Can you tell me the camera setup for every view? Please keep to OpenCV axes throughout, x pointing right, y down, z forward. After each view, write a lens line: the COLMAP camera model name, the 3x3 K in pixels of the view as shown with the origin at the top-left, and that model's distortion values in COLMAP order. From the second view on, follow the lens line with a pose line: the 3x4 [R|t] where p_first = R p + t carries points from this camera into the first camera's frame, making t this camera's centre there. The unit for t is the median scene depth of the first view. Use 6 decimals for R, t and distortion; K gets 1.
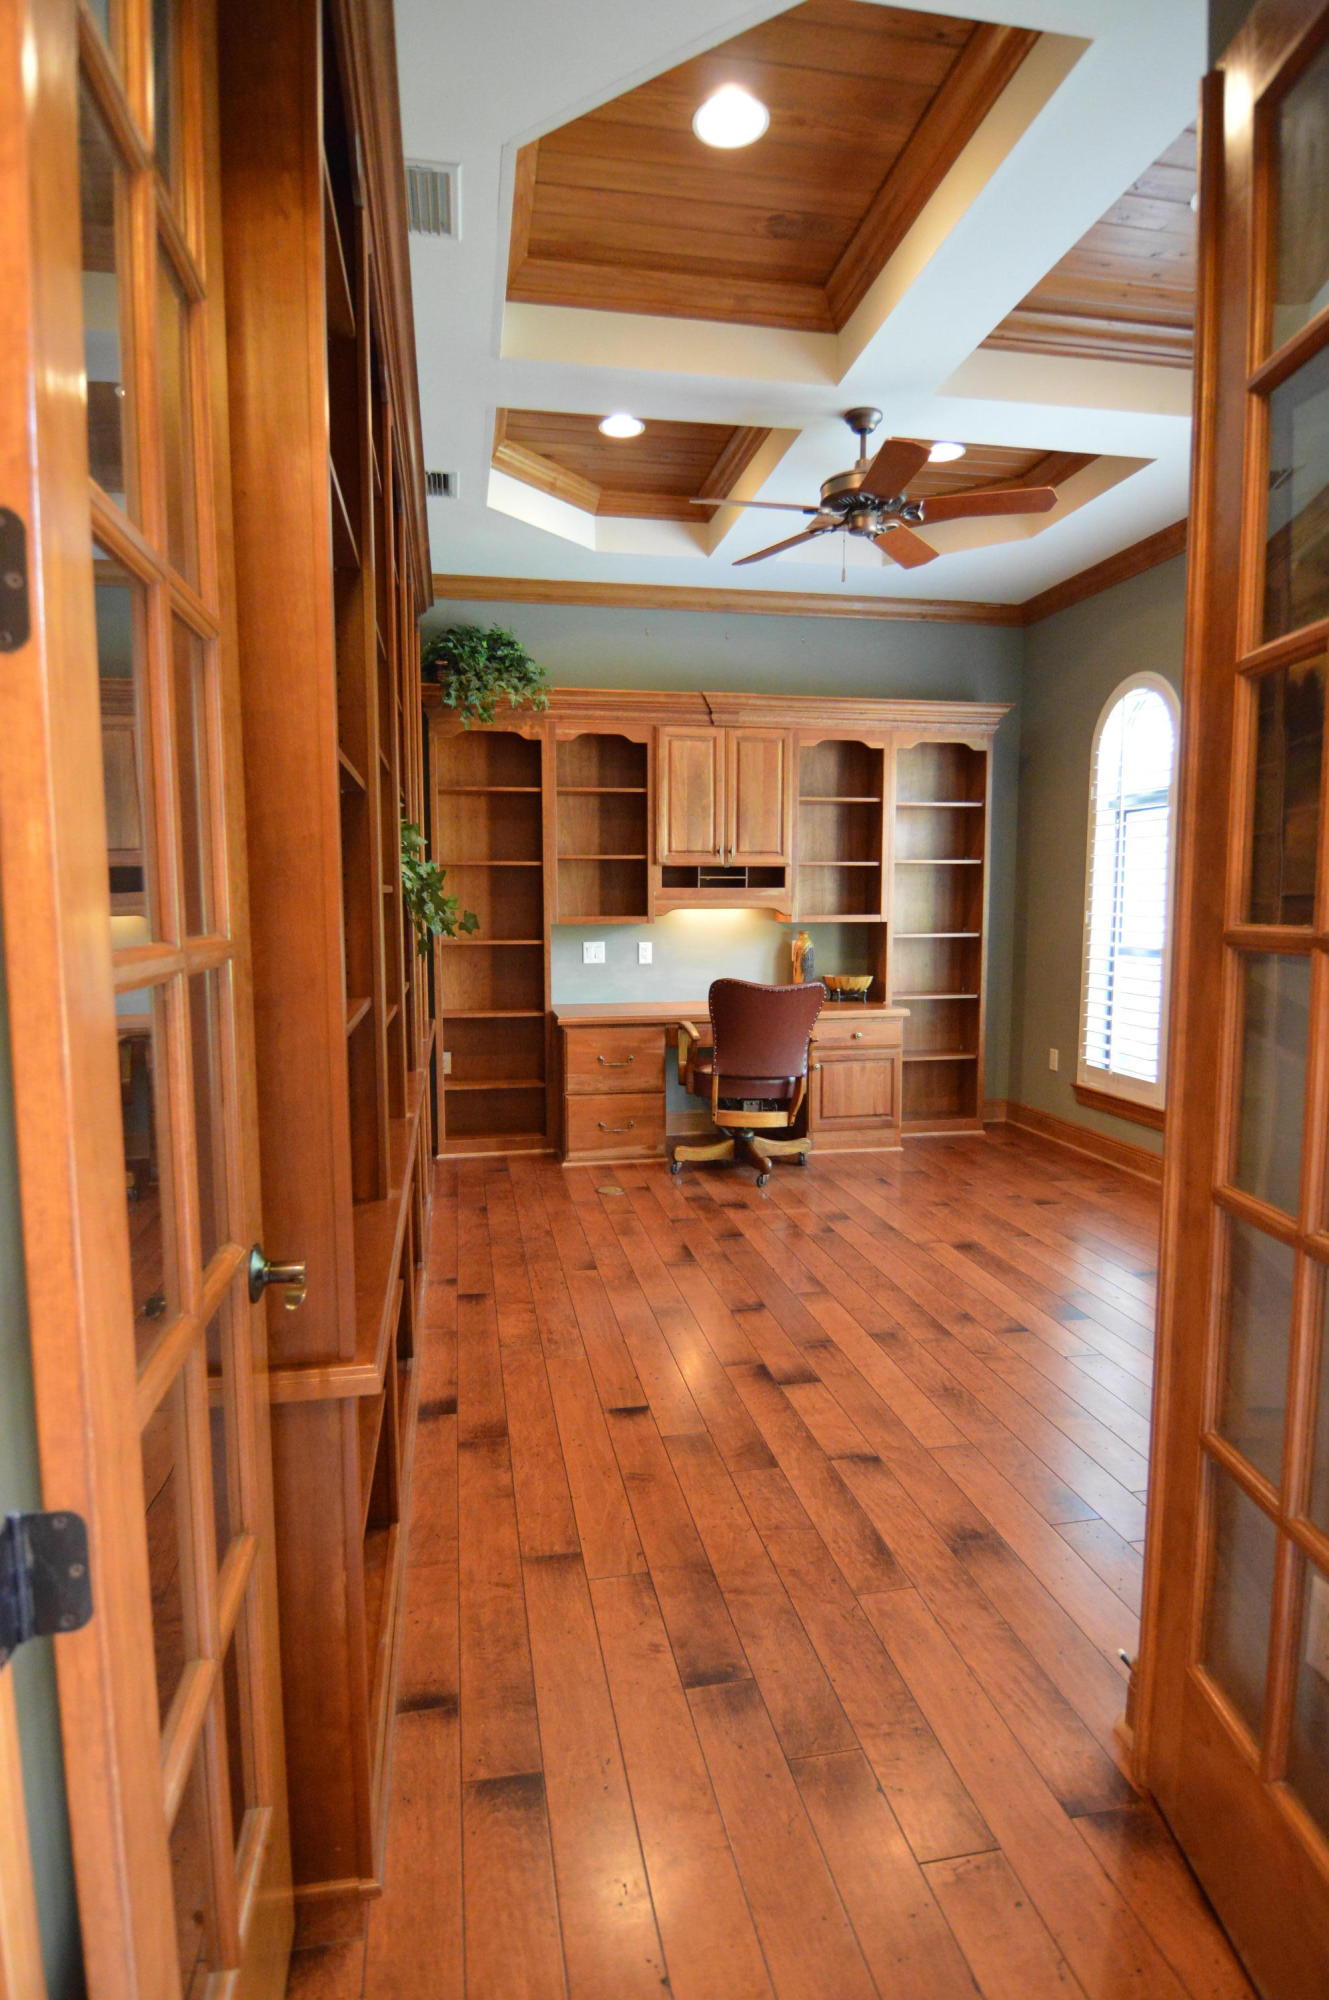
lens RADIAL K [[1074.3, 0, 664.5], [0, 1074.3, 1000.0], [0, 0, 1]] dist [0.003506, -0.023559]
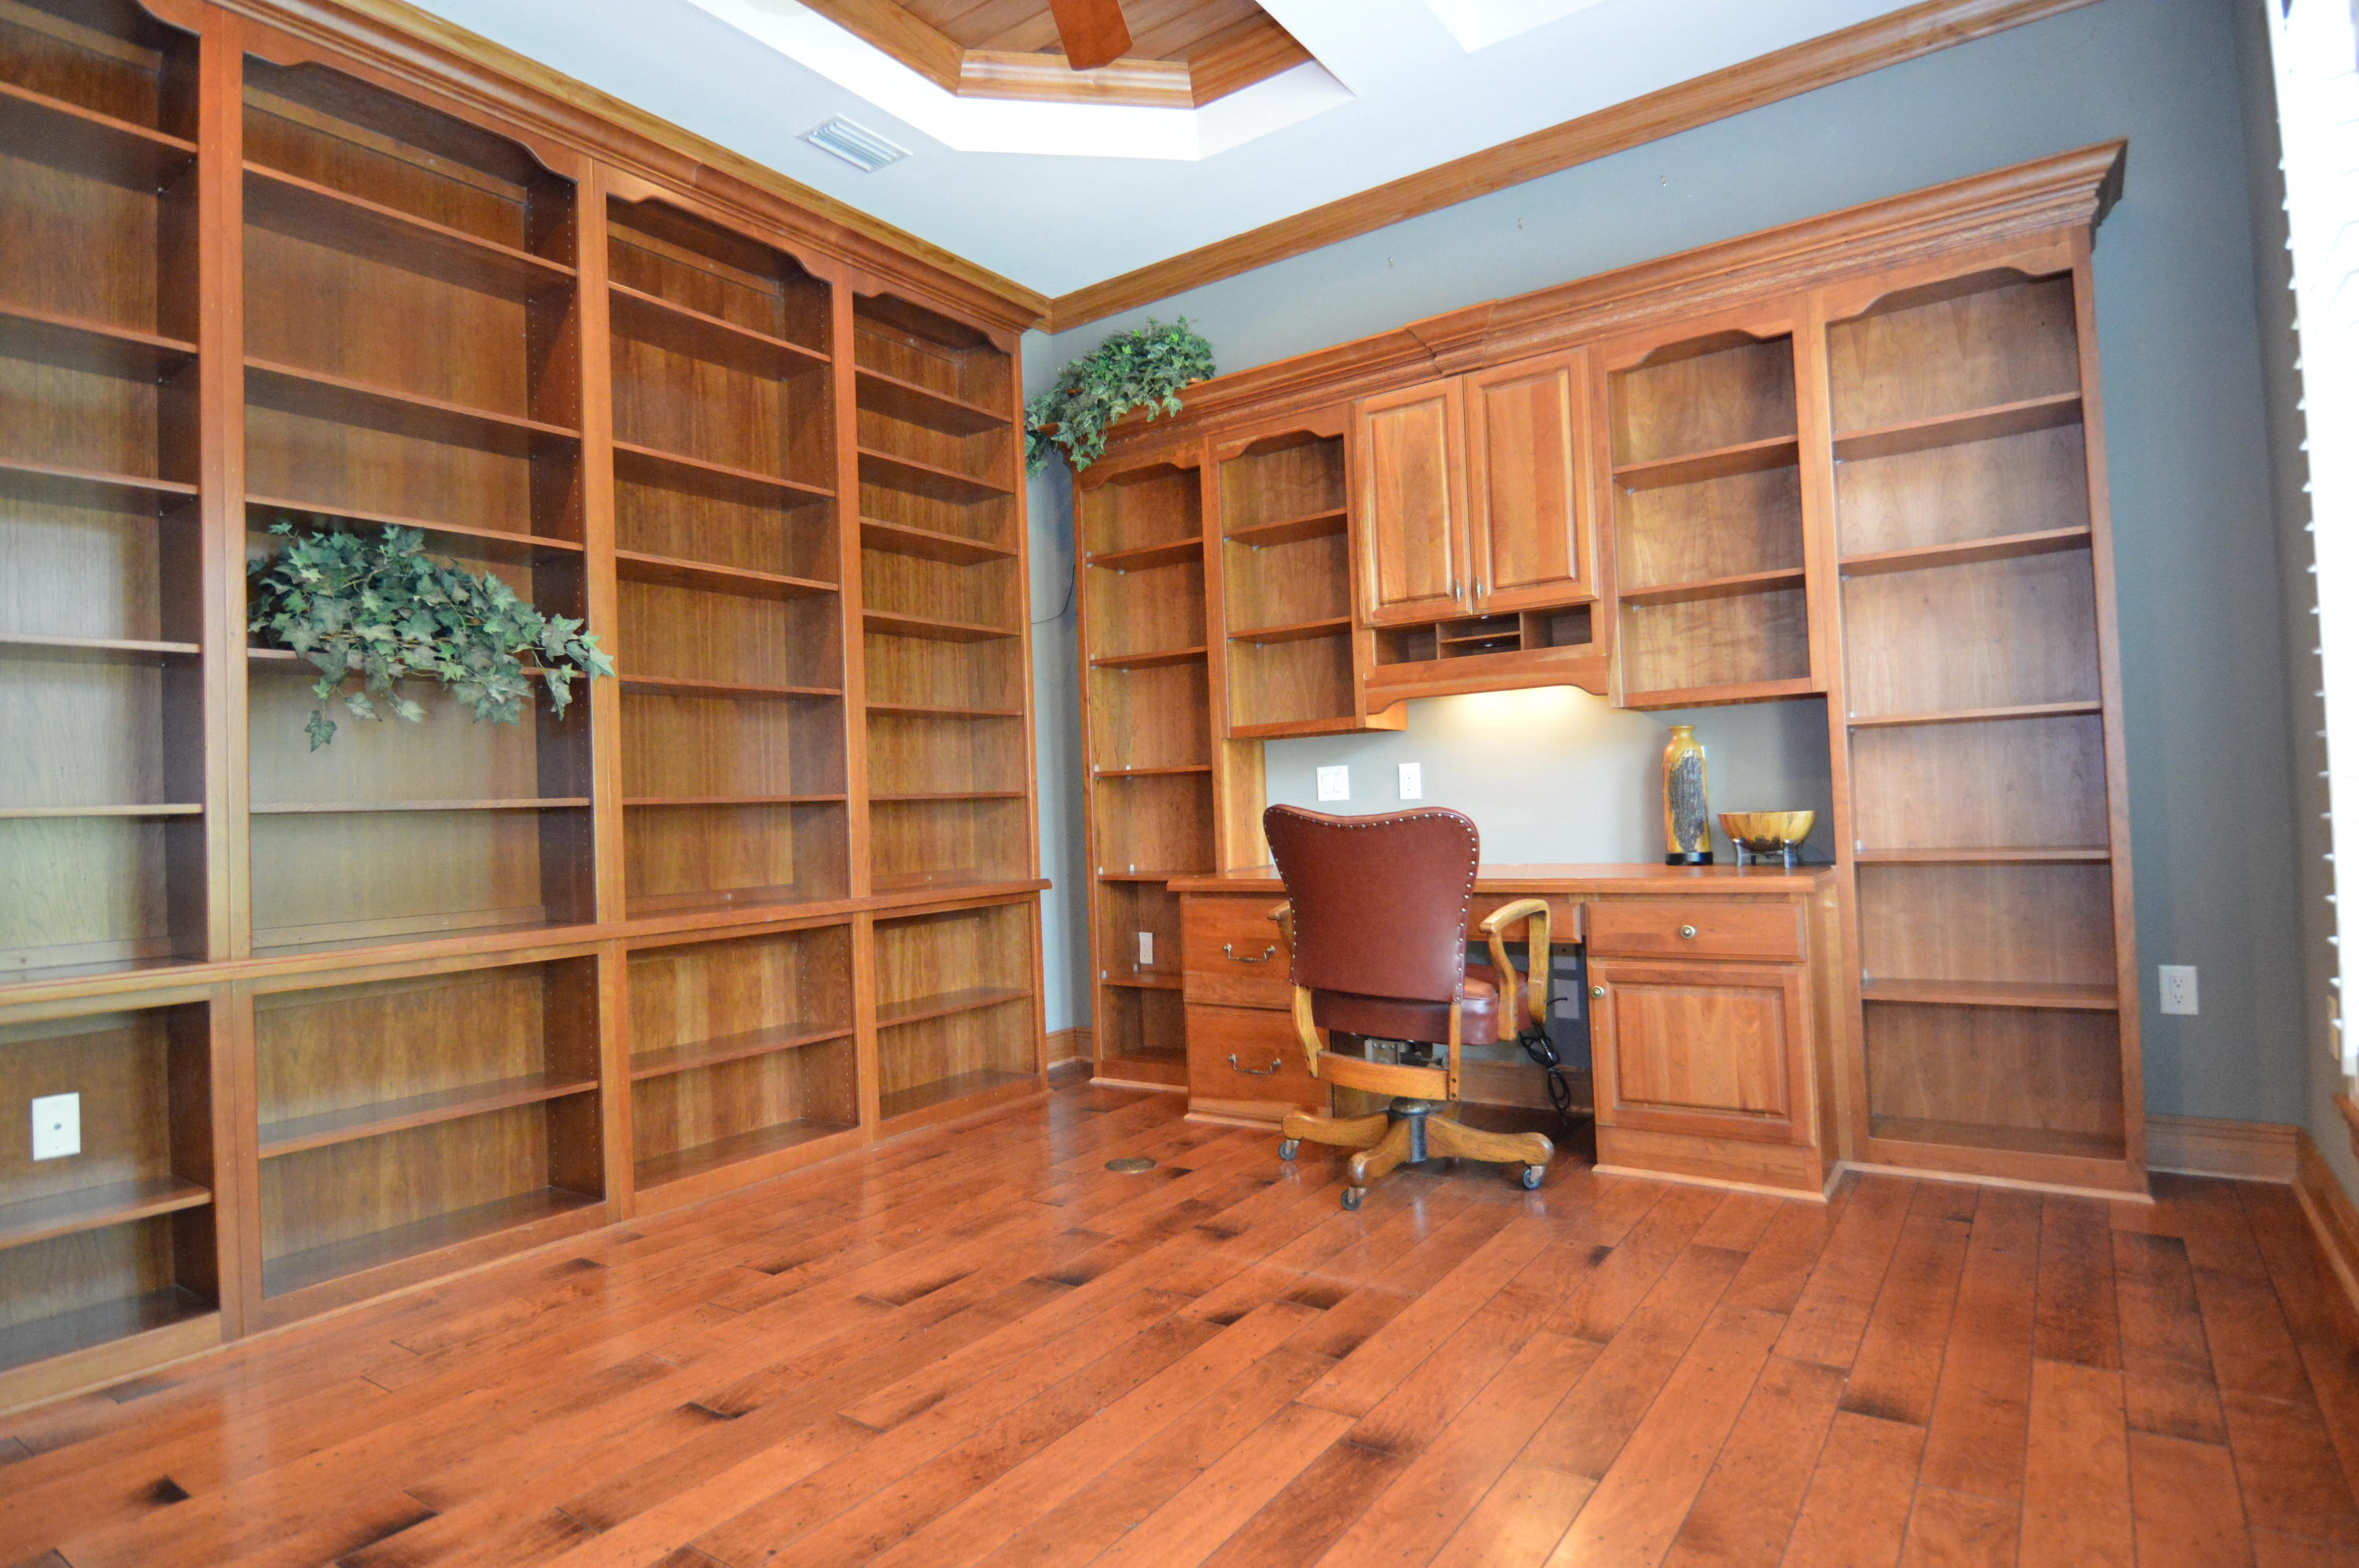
lens RADIAL K [[1267.1, 0, 1179.5], [0, 1267.1, 784.0], [0, 0, 1]] dist [0.003506, -0.023559]
pose [[0.696273, -0.040736, -0.716621, 0.441984], [-0.027992, 0.996088, -0.083819, 0.022324], [0.717231, 0.078420, 0.692408, 0.470863]]
